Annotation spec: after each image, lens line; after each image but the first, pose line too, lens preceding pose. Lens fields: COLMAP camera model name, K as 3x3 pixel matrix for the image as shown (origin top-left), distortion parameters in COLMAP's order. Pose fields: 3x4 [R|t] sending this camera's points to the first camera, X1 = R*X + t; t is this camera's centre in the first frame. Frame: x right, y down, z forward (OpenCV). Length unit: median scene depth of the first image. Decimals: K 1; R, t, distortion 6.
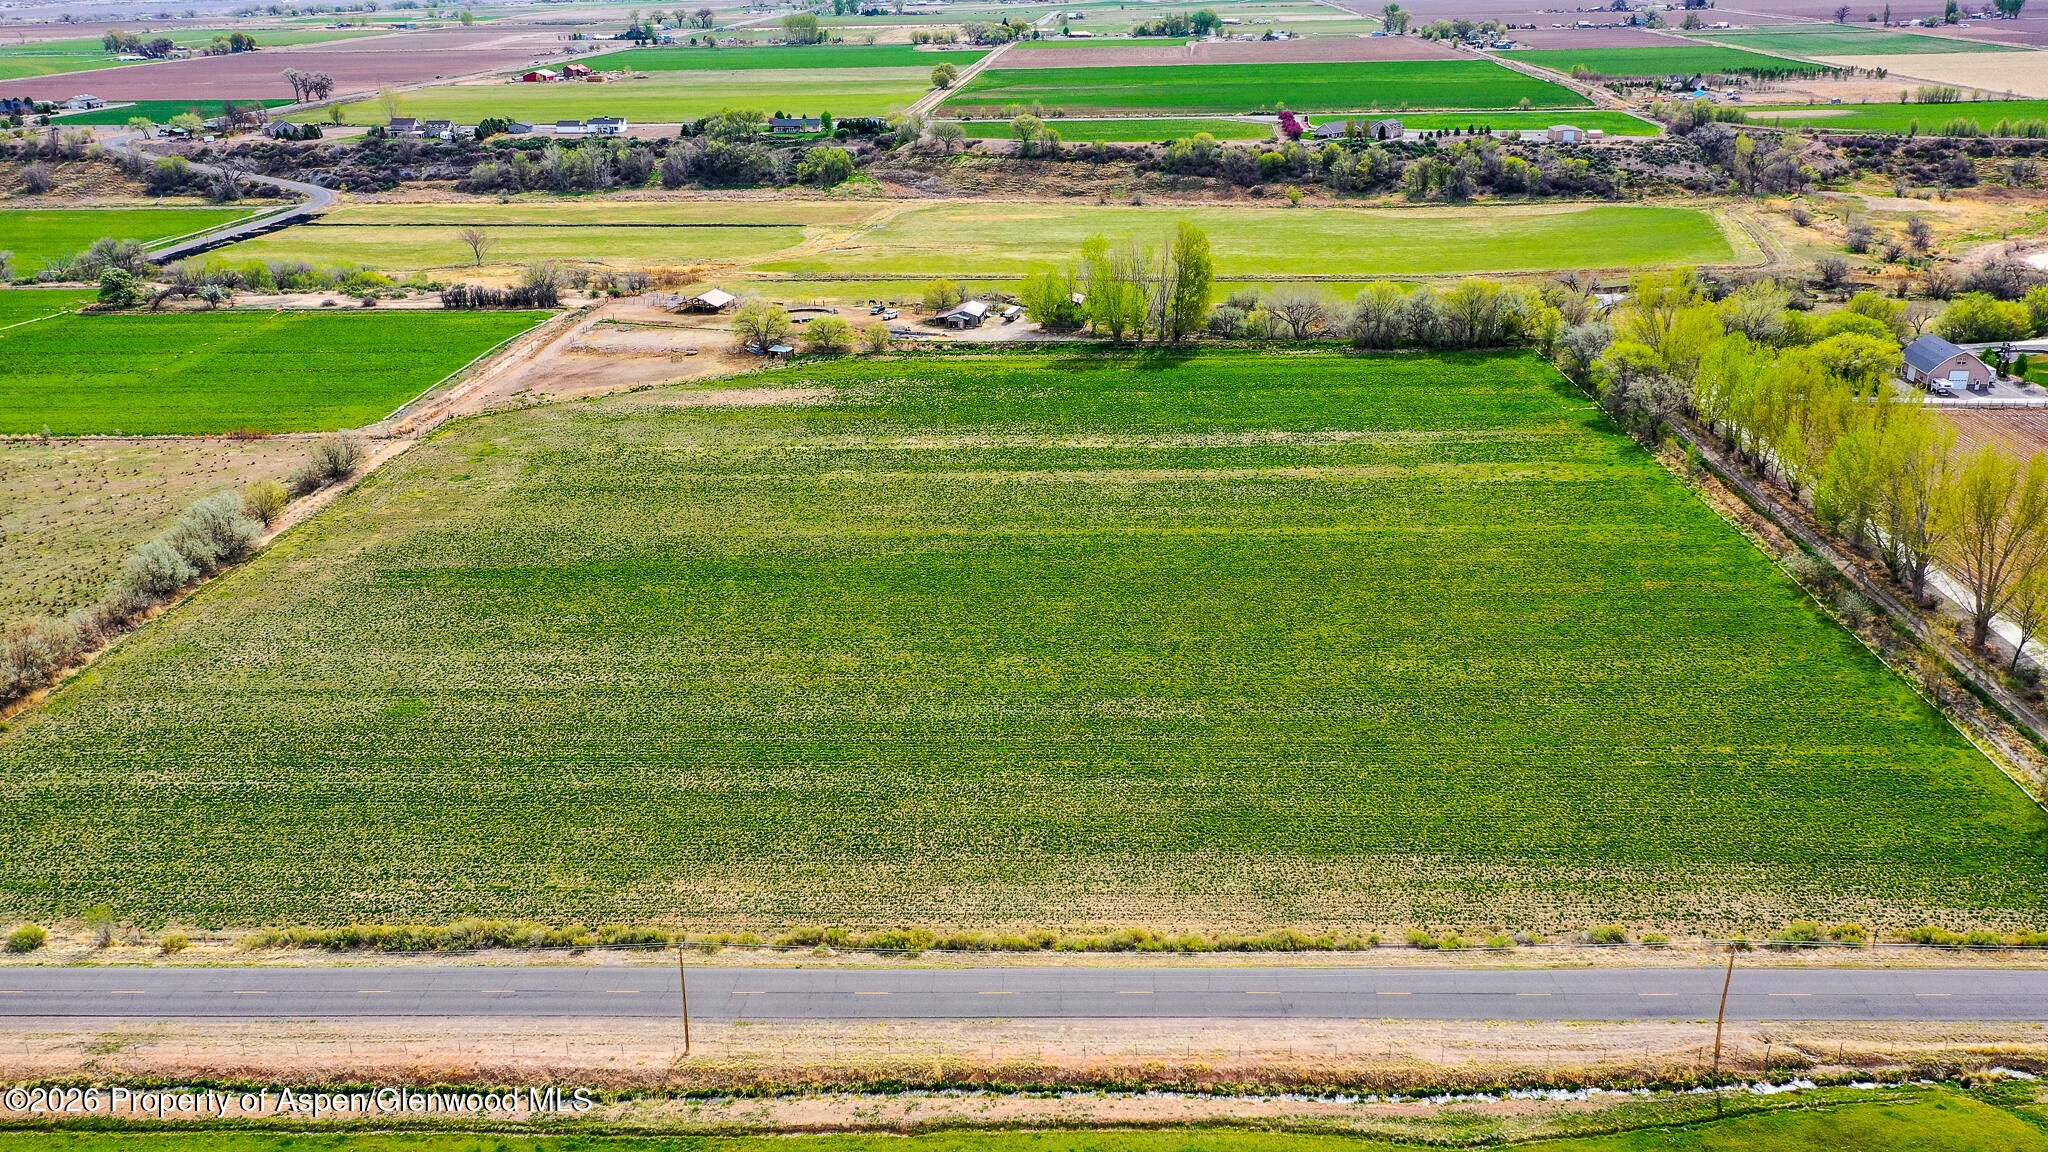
lens RADIAL K [[1611.0, 0, 1022.4], [0, 1611.0, 578.3], [0, 0, 1]] dist [0.011263, 0.000053]
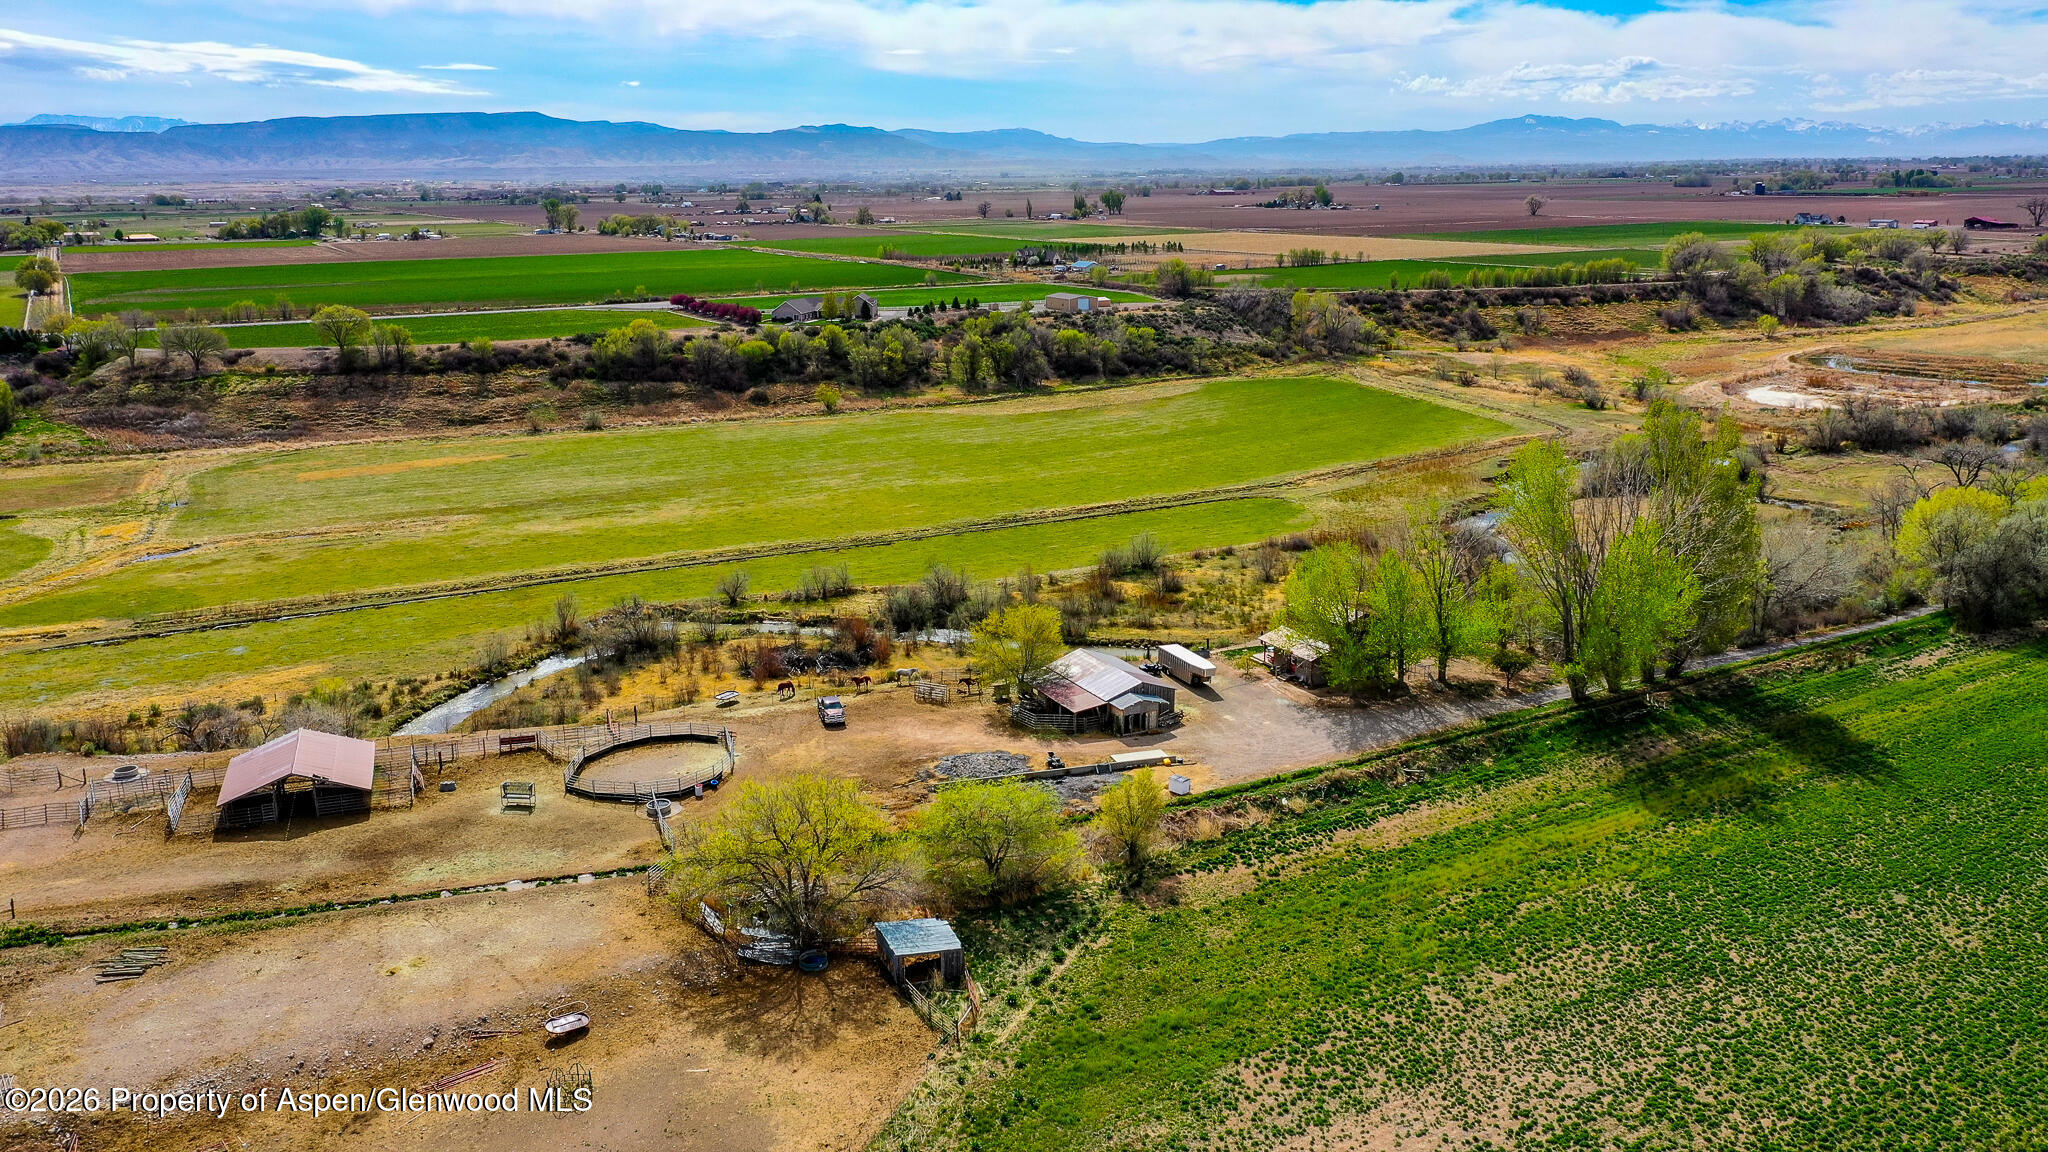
lens RADIAL K [[1611.0, 0, 1022.4], [0, 1611.0, 578.3], [0, 0, 1]] dist [0.011263, 0.000053]
pose [[0.824202, -0.129899, 0.551196, -0.334863], [0.201675, 0.976850, -0.071352, -0.213273], [-0.529167, 0.169971, 0.831319, 0.881687]]
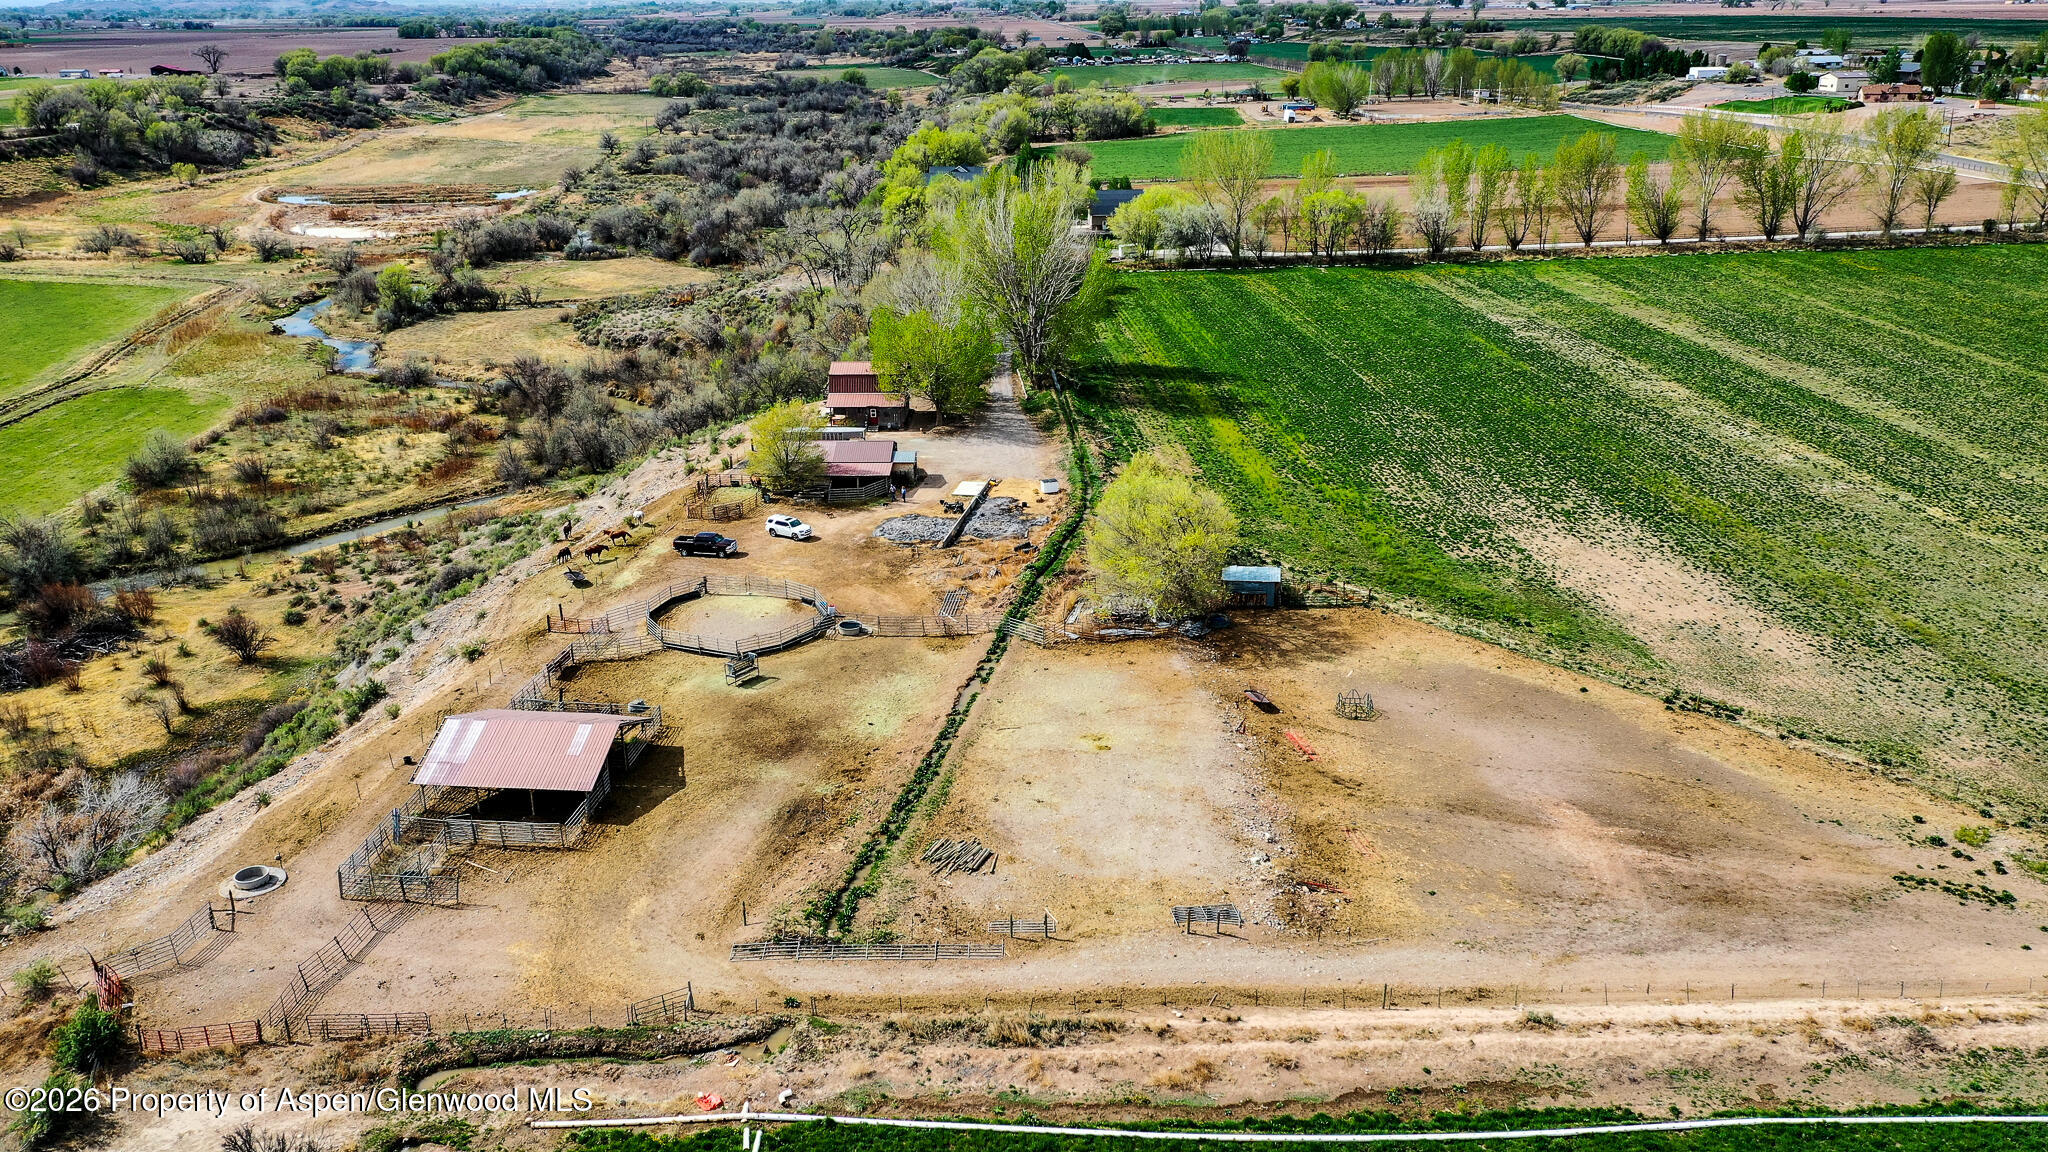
lens RADIAL K [[1611.0, 0, 1022.4], [0, 1611.0, 578.3], [0, 0, 1]] dist [0.011263, 0.000053]
pose [[-0.127969, -0.314187, 0.940697, -0.580363], [0.369681, 0.865030, 0.339204, -0.339527], [-0.920304, 0.391166, 0.005452, 1.242826]]
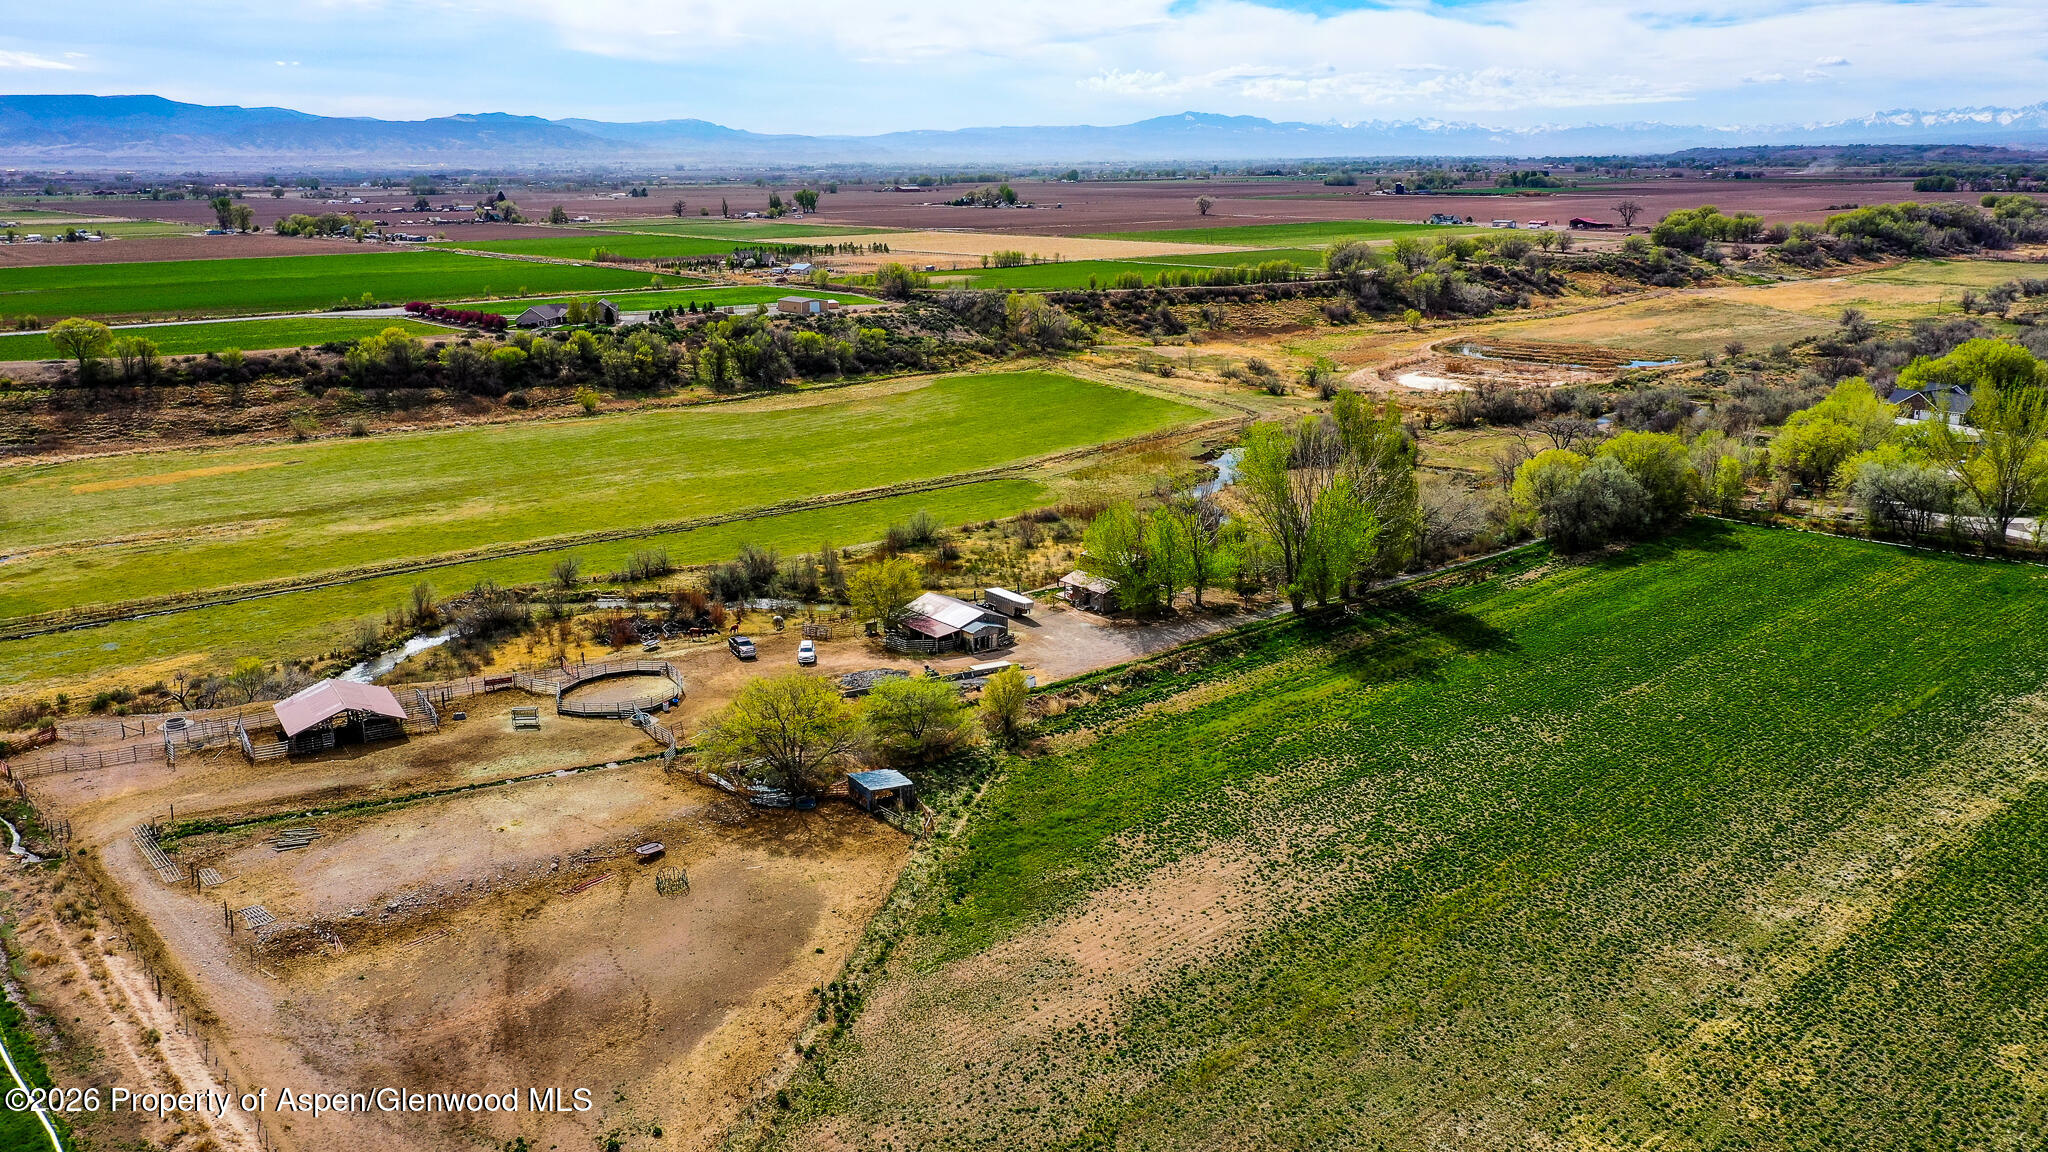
lens RADIAL K [[1611.0, 0, 1022.4], [0, 1611.0, 578.3], [0, 0, 1]] dist [0.011263, 0.000053]
pose [[0.698990, -0.165614, 0.695690, -0.471597], [0.252868, 0.967207, -0.023817, -0.204469], [-0.668932, 0.192566, 0.717947, 0.800937]]
